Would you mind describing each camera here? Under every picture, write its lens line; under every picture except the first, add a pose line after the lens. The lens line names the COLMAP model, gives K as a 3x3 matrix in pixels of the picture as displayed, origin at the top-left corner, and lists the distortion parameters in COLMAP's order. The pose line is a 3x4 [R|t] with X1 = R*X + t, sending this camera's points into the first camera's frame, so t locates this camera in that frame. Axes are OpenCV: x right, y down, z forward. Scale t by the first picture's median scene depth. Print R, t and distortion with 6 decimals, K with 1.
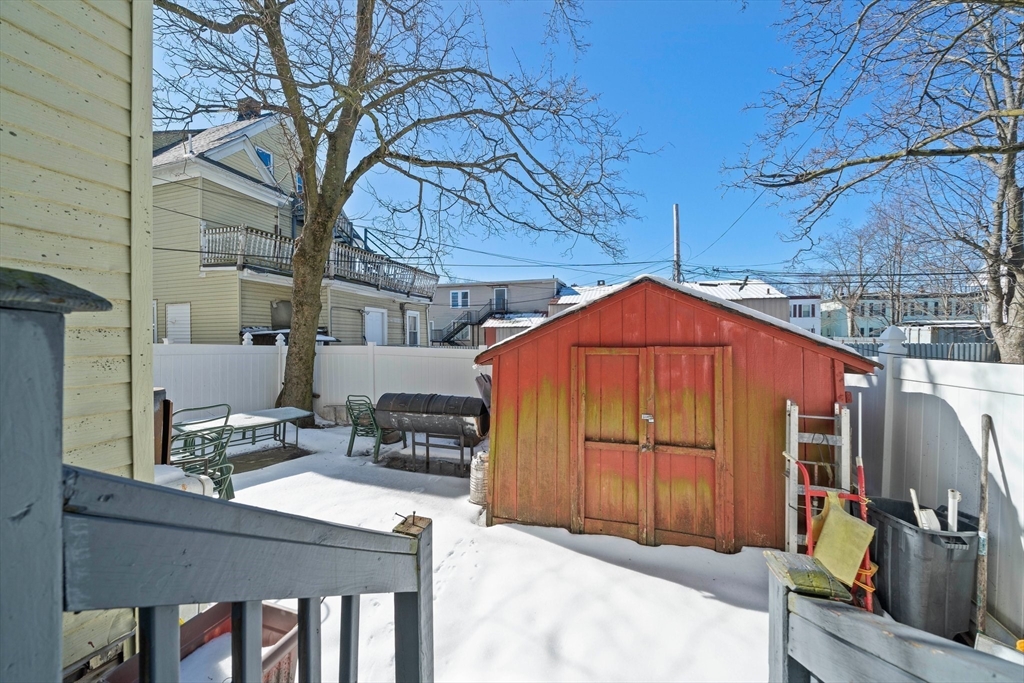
lens RADIAL K [[358.7, 0, 510.3], [0, 358.7, 329.0], [0, 0, 1]] dist [-0.000638, -0.000100]
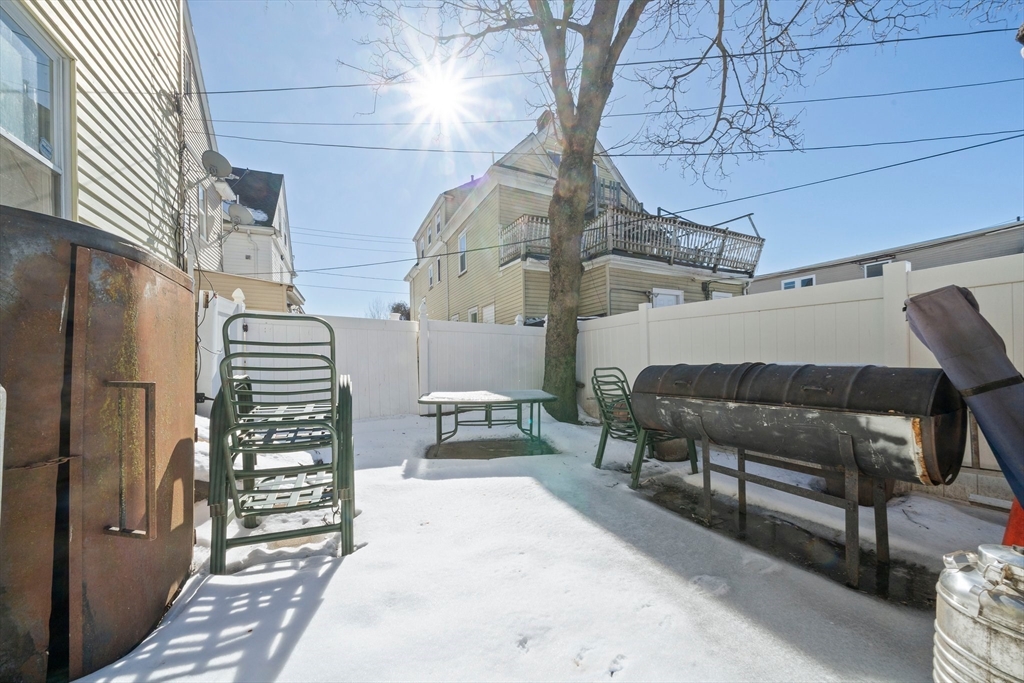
lens RADIAL K [[364.0, 0, 514.9], [0, 364.0, 364.9], [0, 0, 1]] dist [-0.009666, -0.000027]
pose [[0.698093, -0.001814, -0.716005, -0.100501], [0.029711, 0.999209, 0.026437, 0.159205], [0.715391, -0.039728, 0.697594, 0.471726]]
